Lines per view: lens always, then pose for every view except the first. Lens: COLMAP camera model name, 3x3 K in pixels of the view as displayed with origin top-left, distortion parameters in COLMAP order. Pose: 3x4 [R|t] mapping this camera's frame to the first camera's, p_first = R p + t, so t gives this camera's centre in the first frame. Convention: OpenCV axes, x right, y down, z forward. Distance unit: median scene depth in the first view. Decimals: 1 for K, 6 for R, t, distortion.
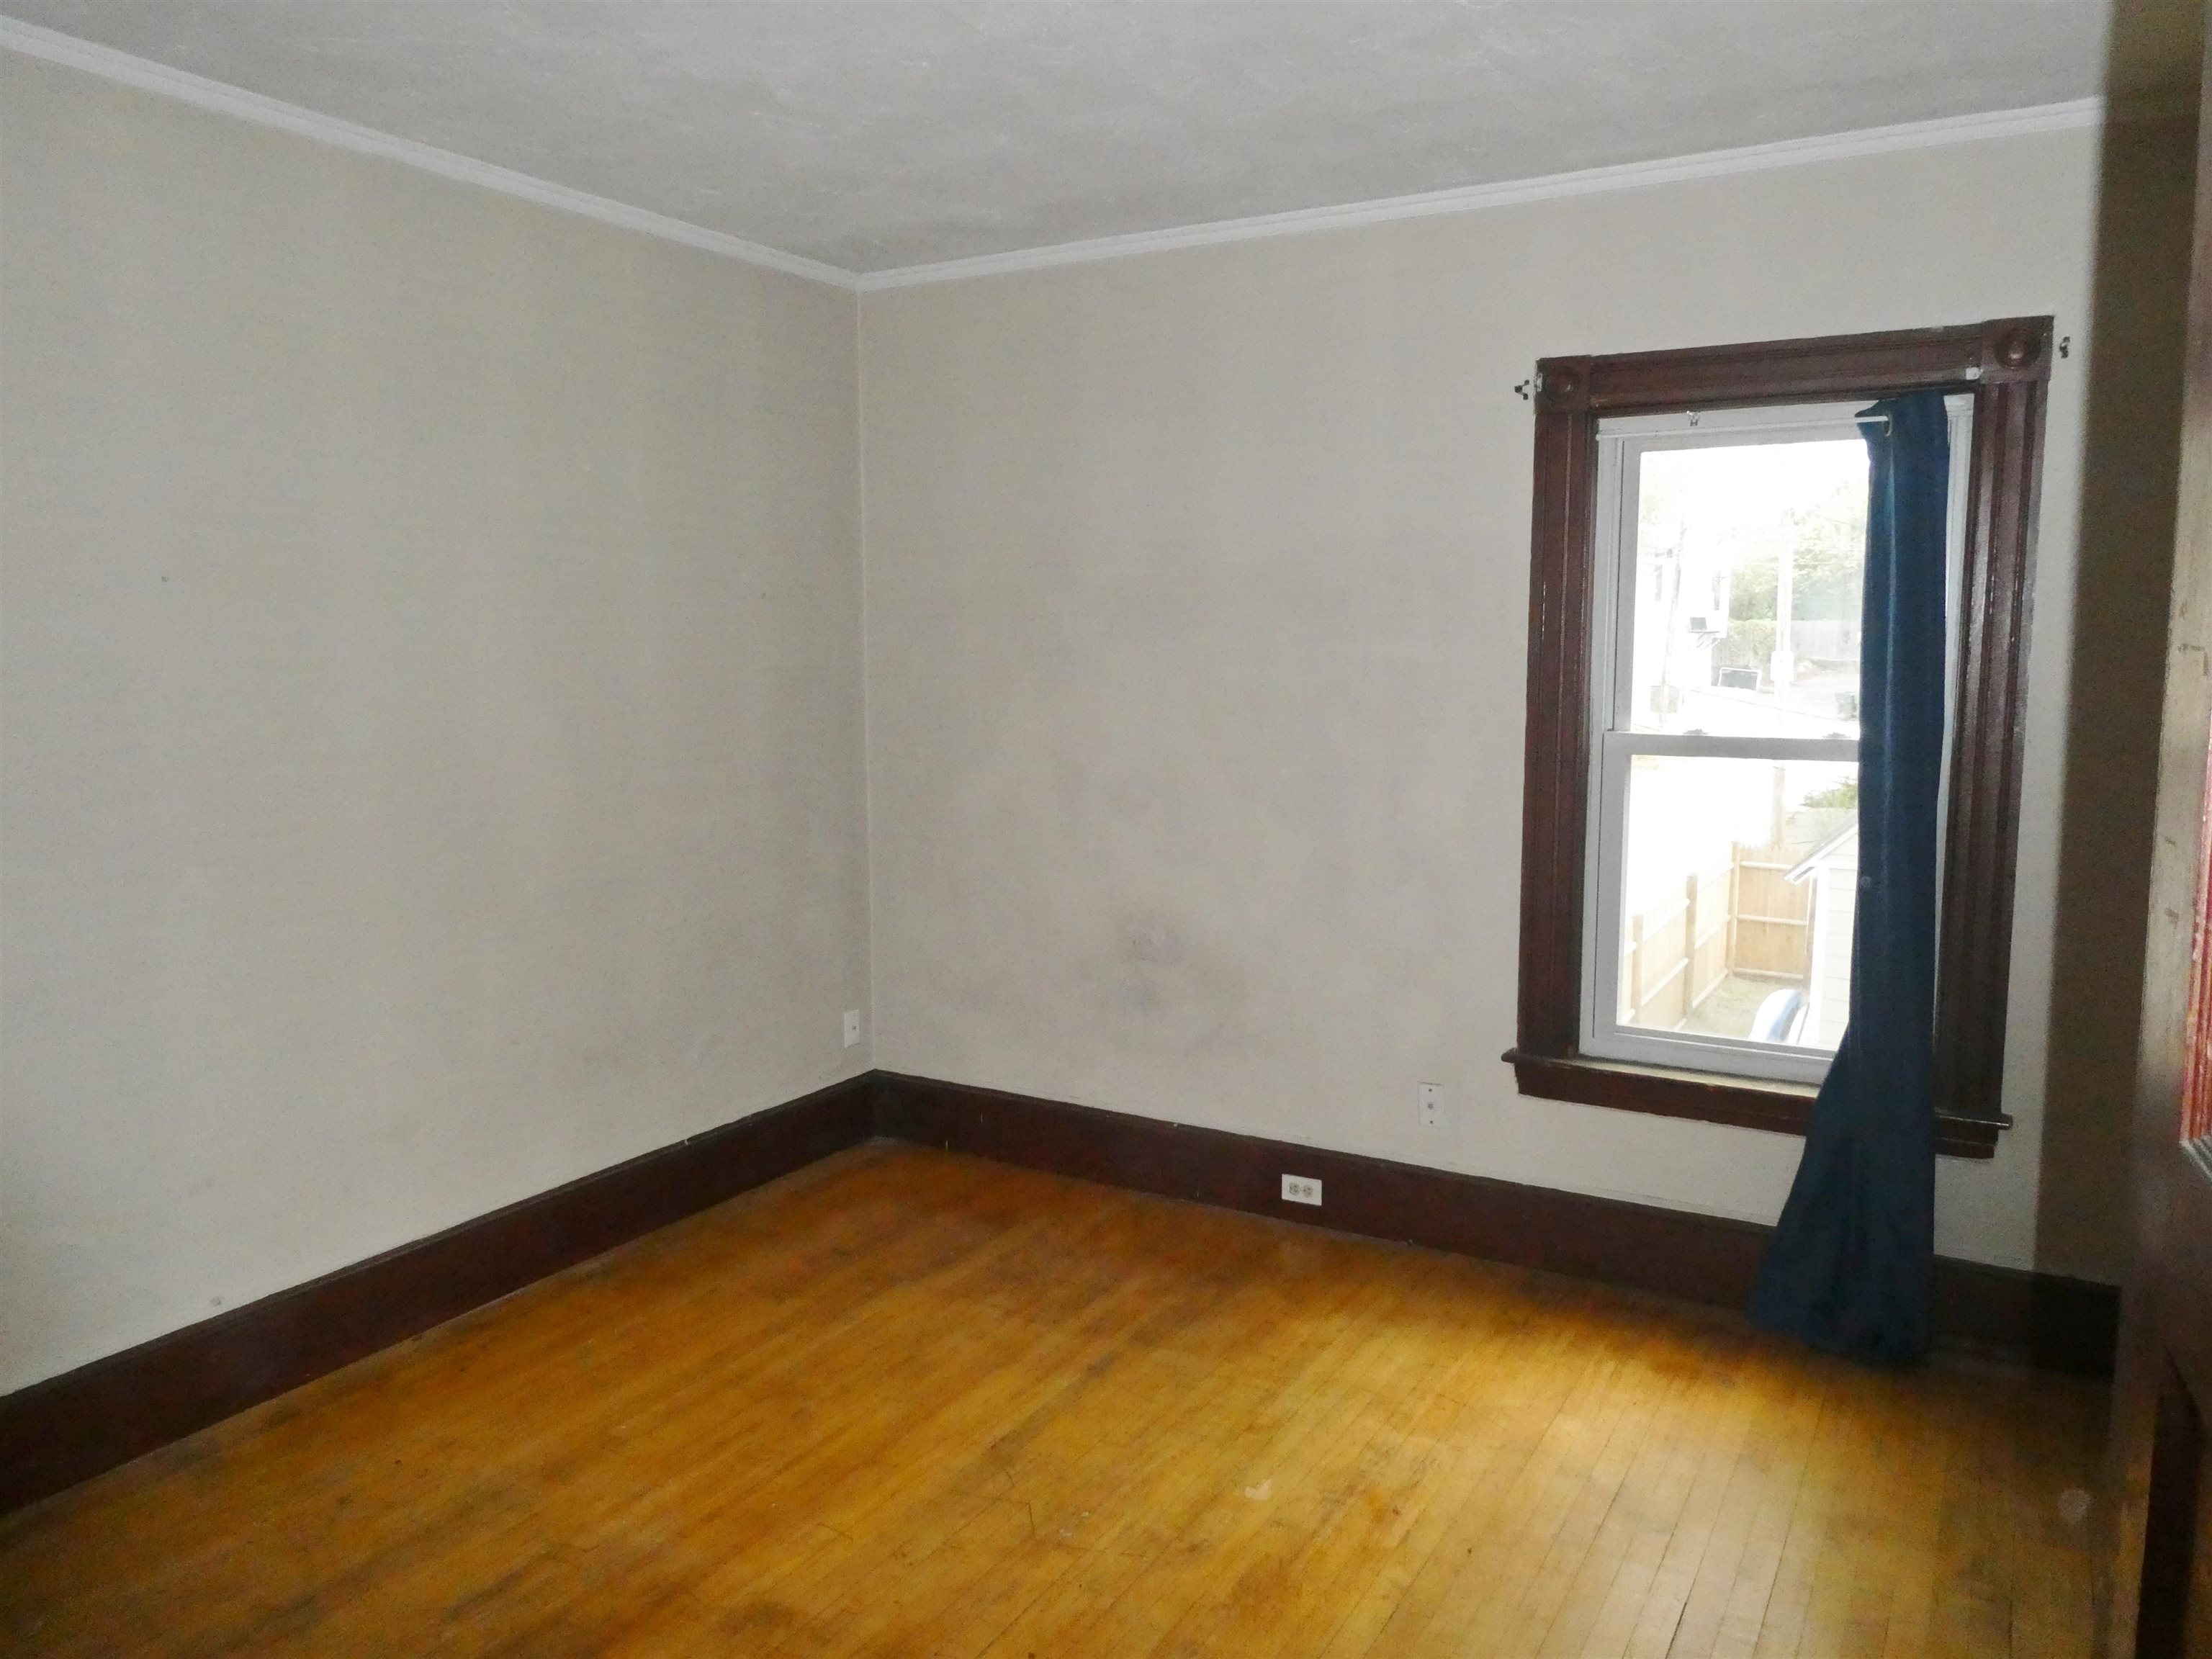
lens RADIAL K [[1588.5, 0, 1135.3], [0, 1588.5, 857.1], [0, 0, 1]] dist [0.000791, -0.000204]
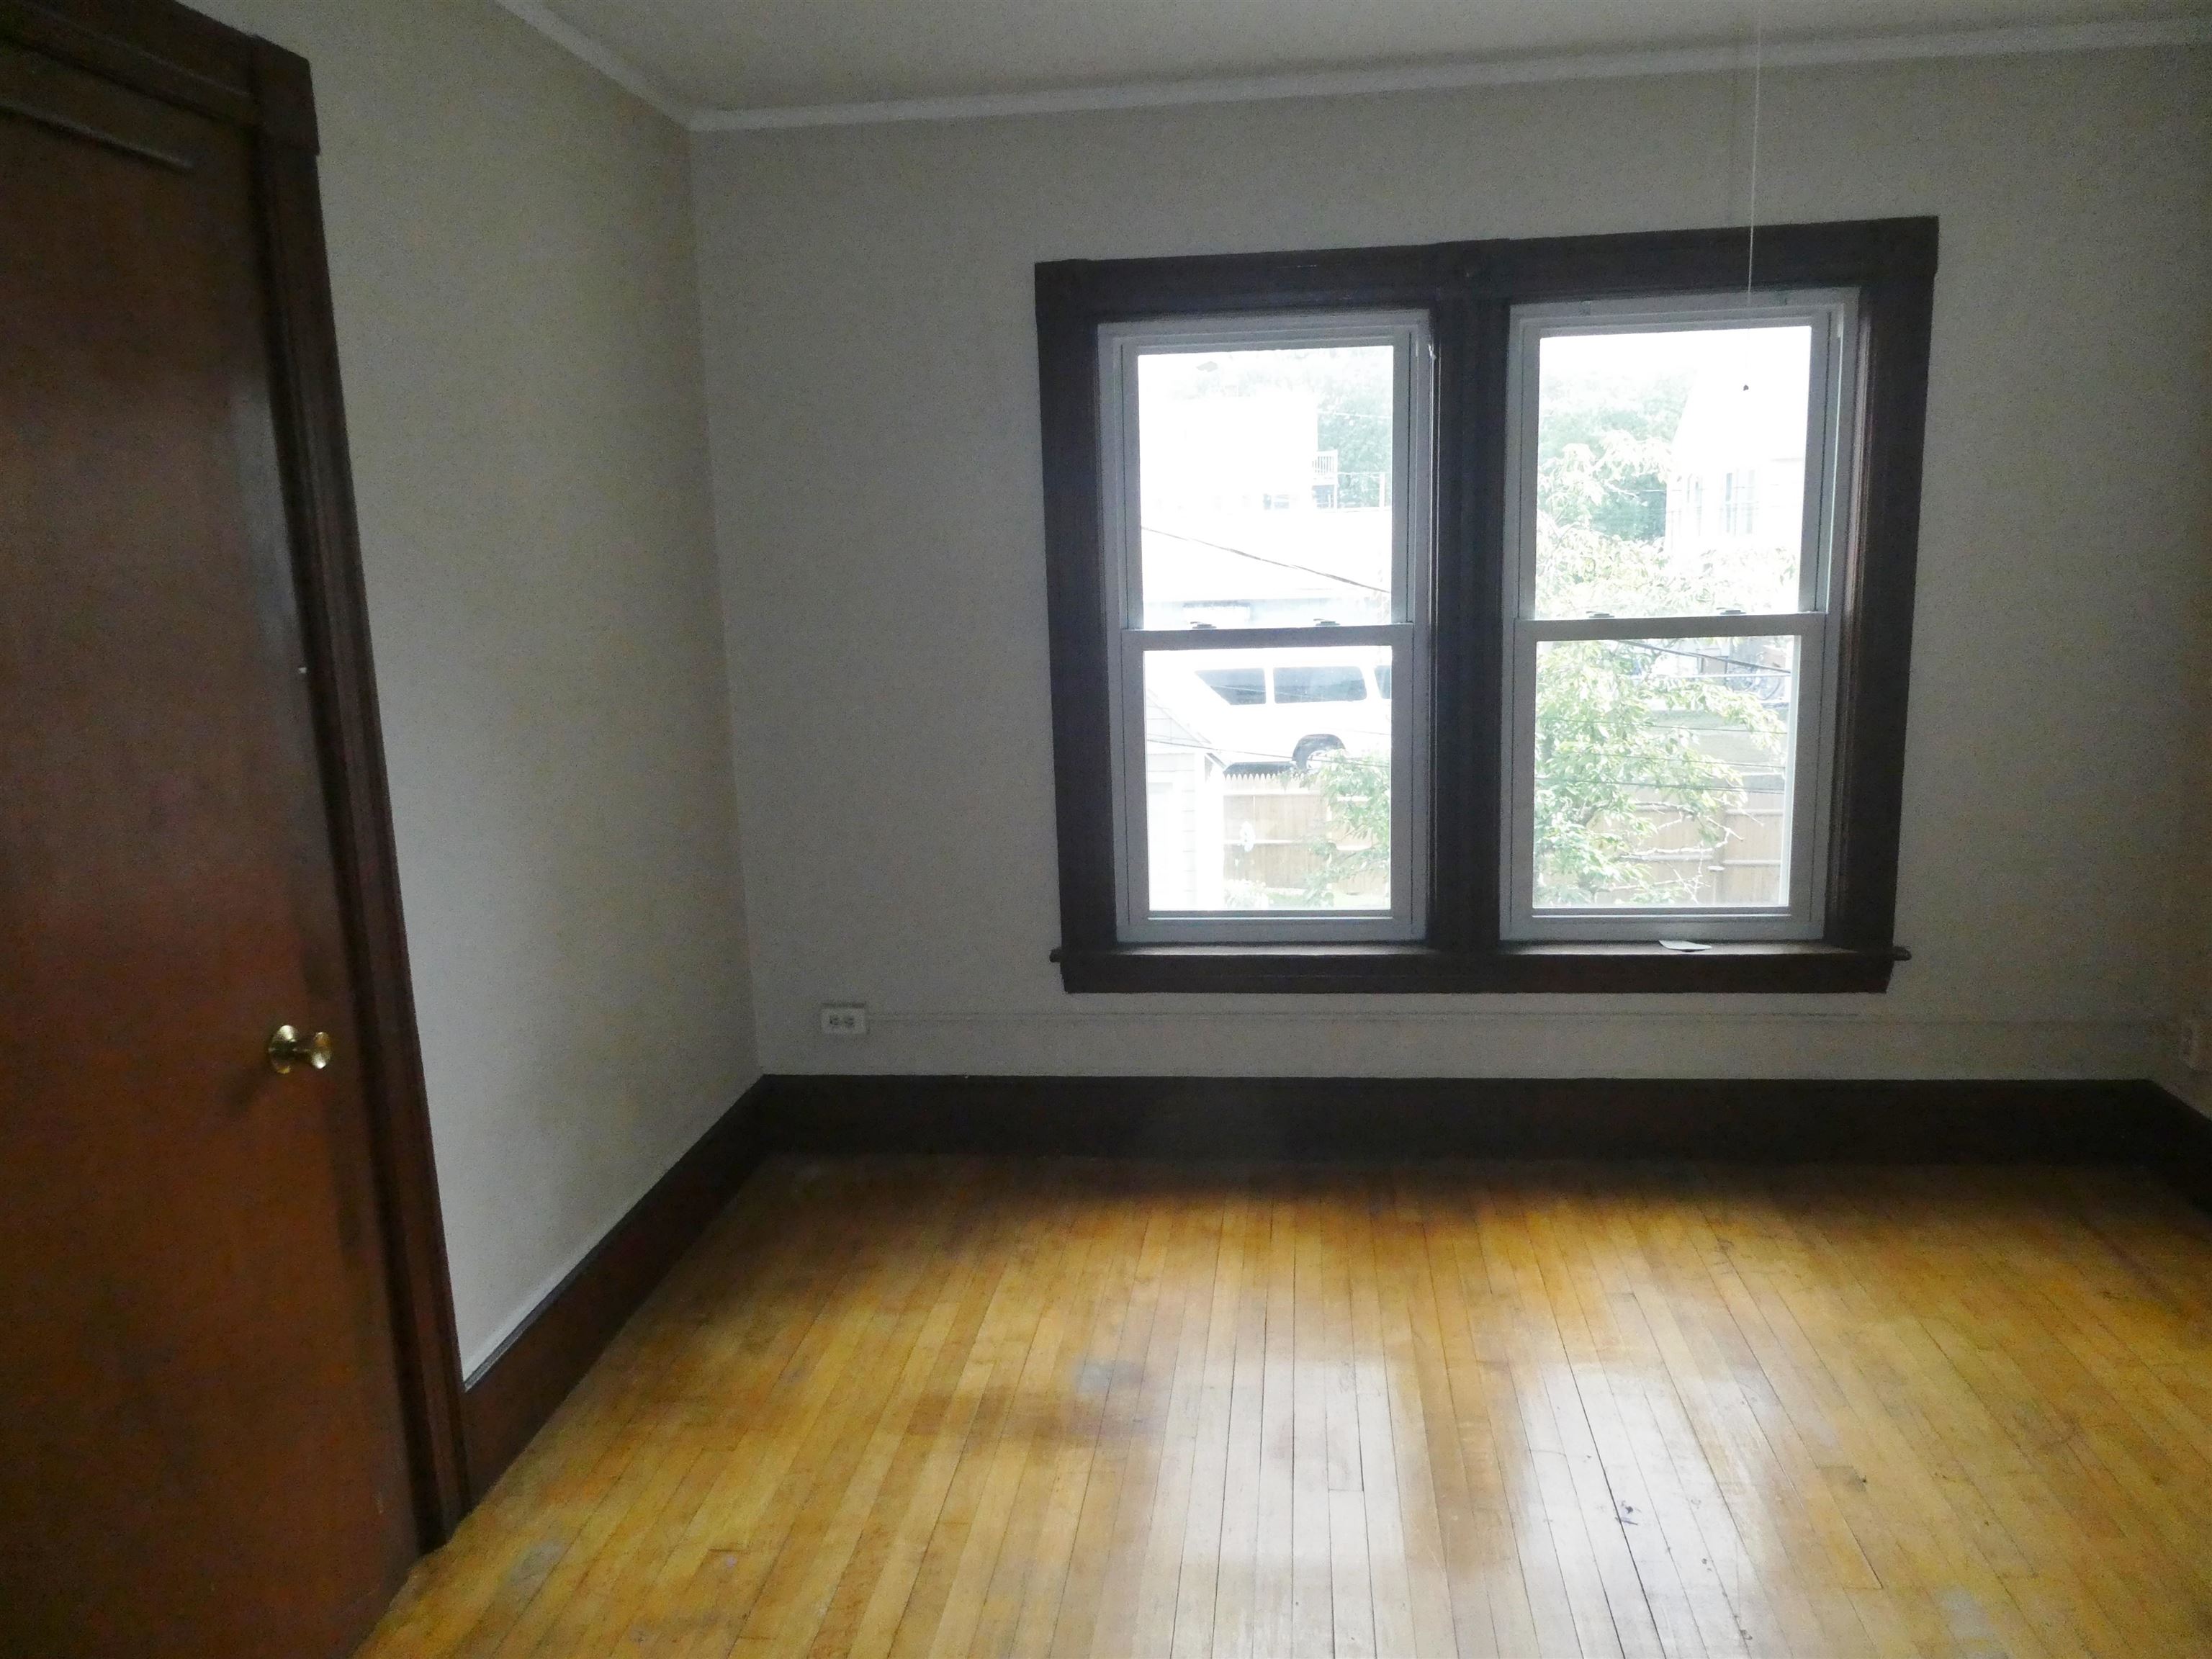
lens RADIAL K [[1565.0, 0, 1105.5], [0, 1565.0, 817.1], [0, 0, 1]] dist [-0.001264, -0.022400]
pose [[0.914639, -0.097357, 0.392374, -0.154868], [0.085035, 0.995187, 0.048709, -0.011421], [-0.395227, -0.011186, 0.918515, 0.090051]]
